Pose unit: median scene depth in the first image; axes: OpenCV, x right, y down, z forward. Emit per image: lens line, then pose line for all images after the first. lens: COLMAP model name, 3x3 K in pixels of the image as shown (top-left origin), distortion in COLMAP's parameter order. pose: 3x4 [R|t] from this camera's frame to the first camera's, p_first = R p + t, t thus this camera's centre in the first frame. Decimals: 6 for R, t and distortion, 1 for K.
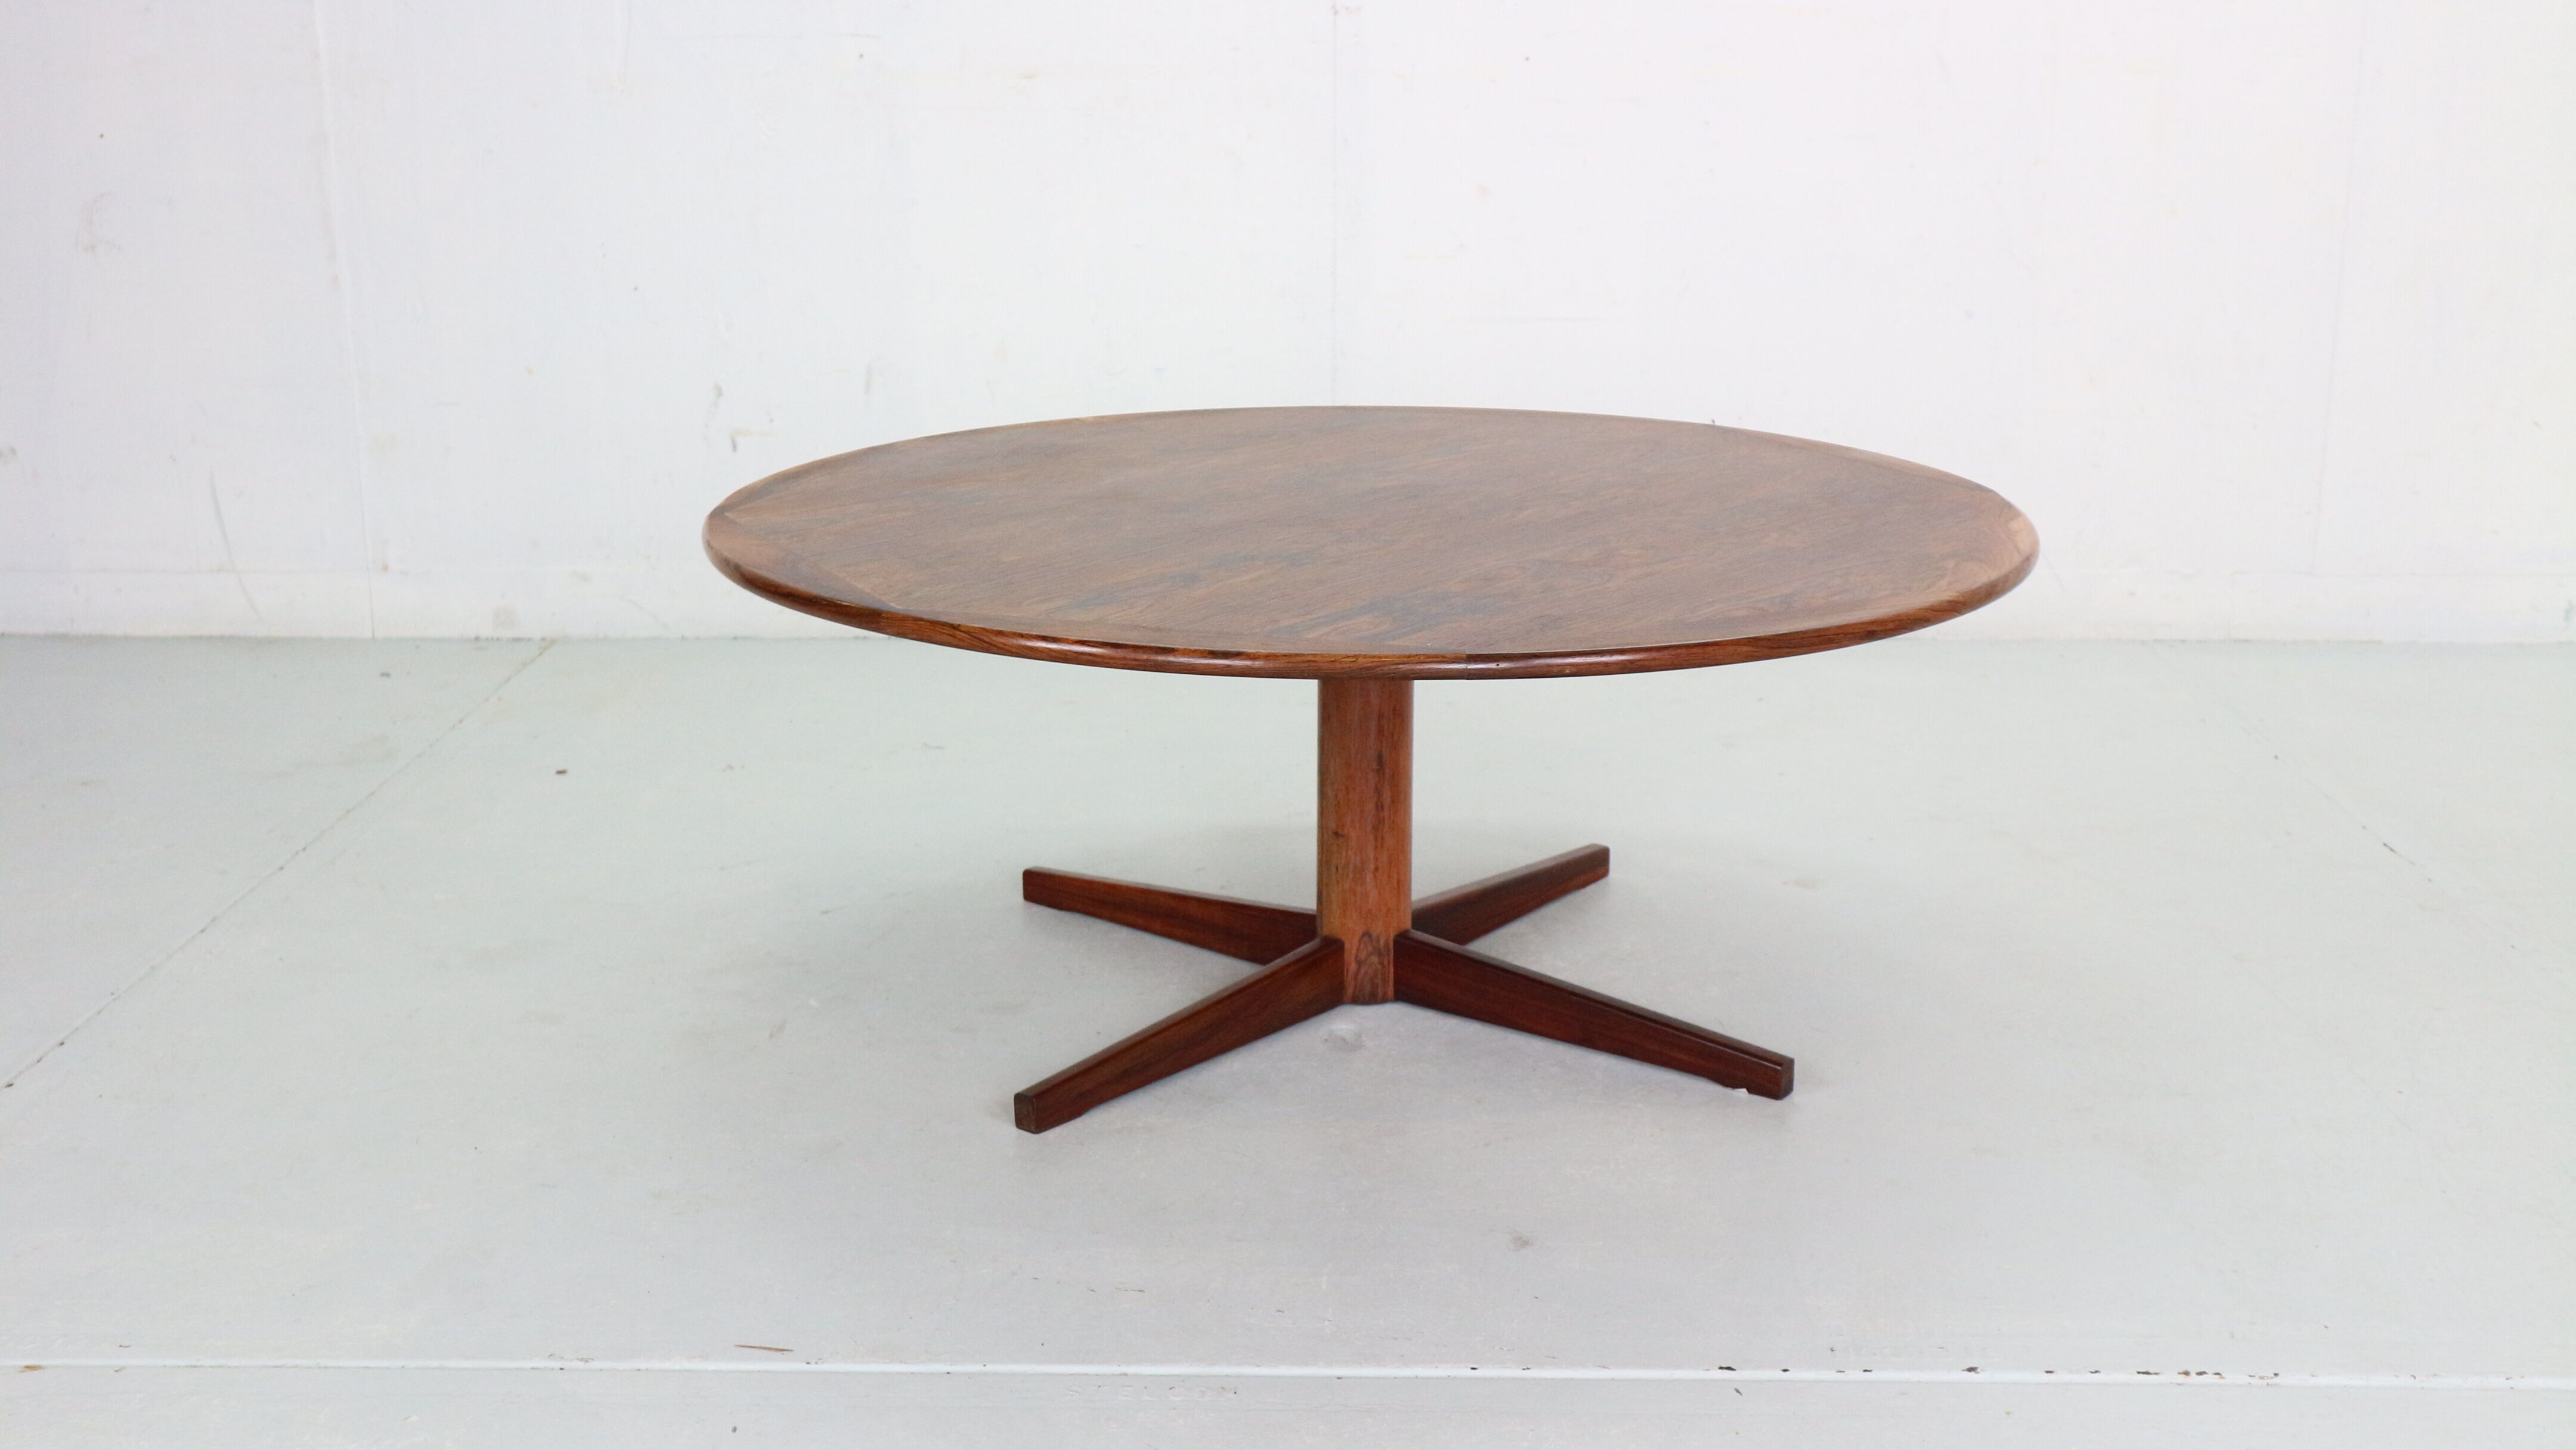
lens RADIAL K [[2808.2, 0, 1303.7], [0, 2808.2, 740.4], [0, 0, 1]] dist [0.017096, 0.000000]
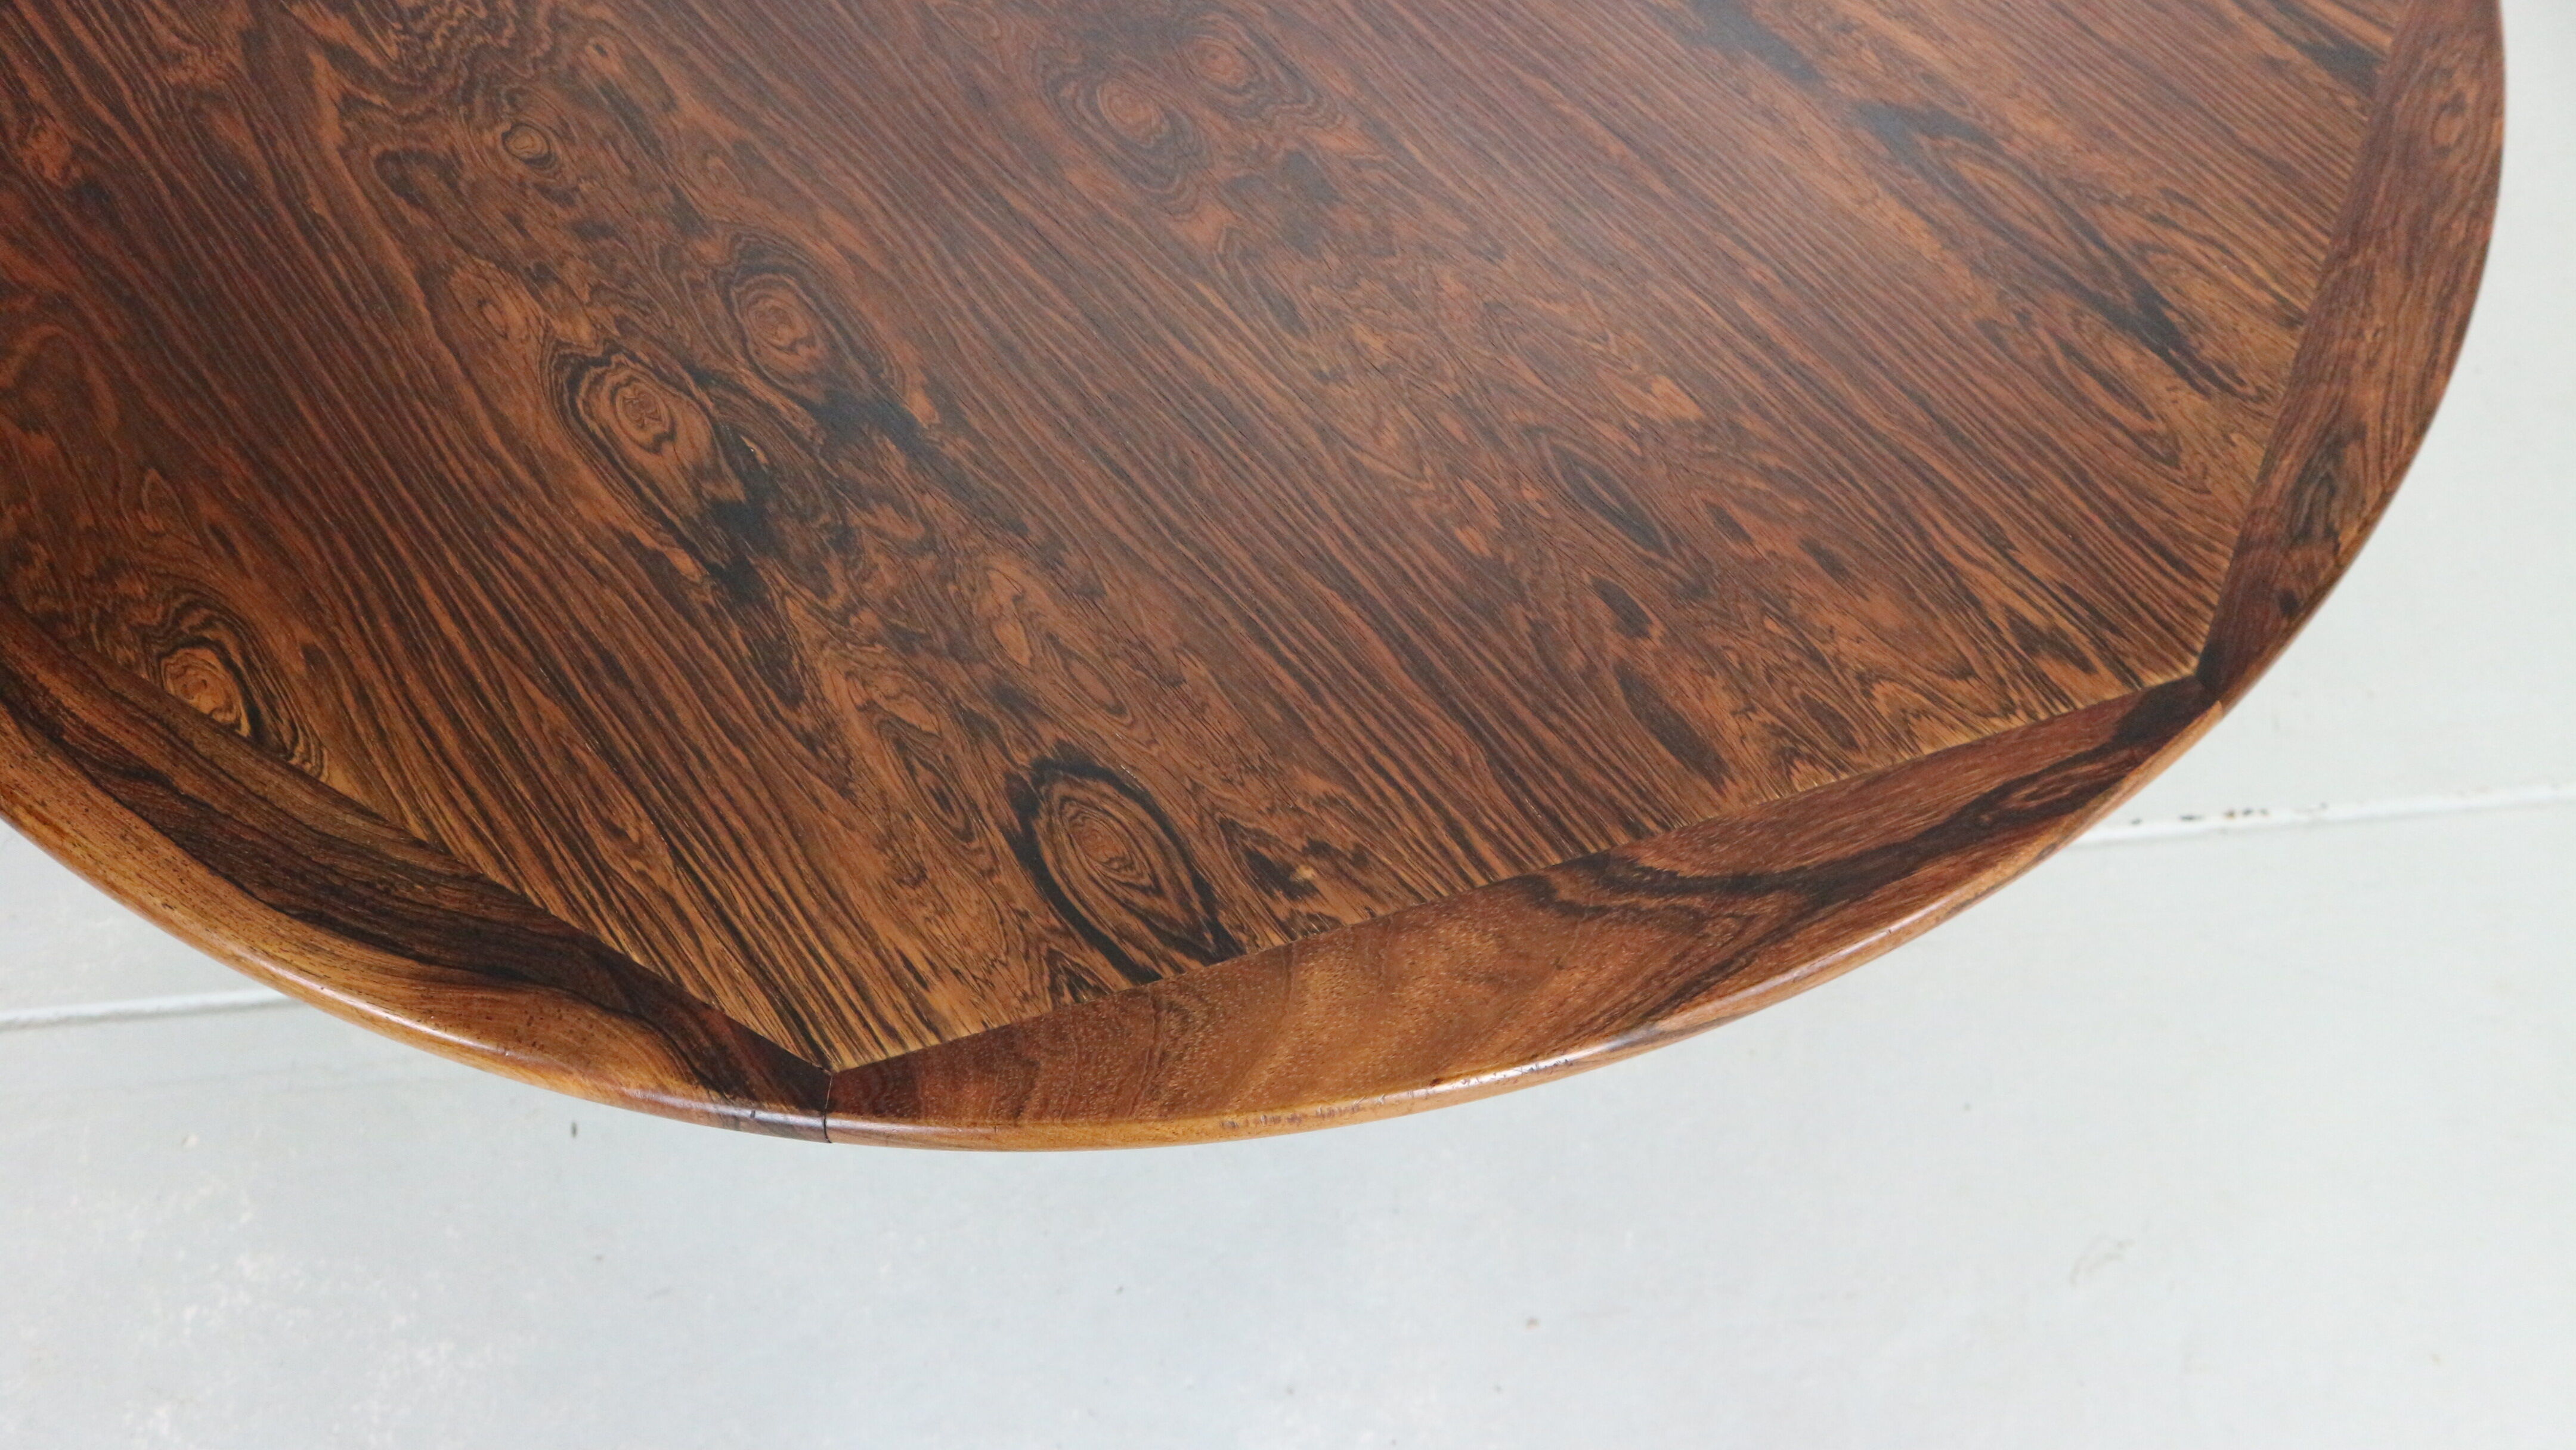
lens RADIAL K [[1777.1, 0, 1281.7], [0, 1777.1, 746.2], [0, 0, 1]] dist [-0.118815, 0.078034]
pose [[0.189971, -0.890302, 0.413852, -0.173784], [0.243312, 0.451071, 0.858682, -0.180791], [-0.951163, -0.062429, 0.302311, 0.630863]]
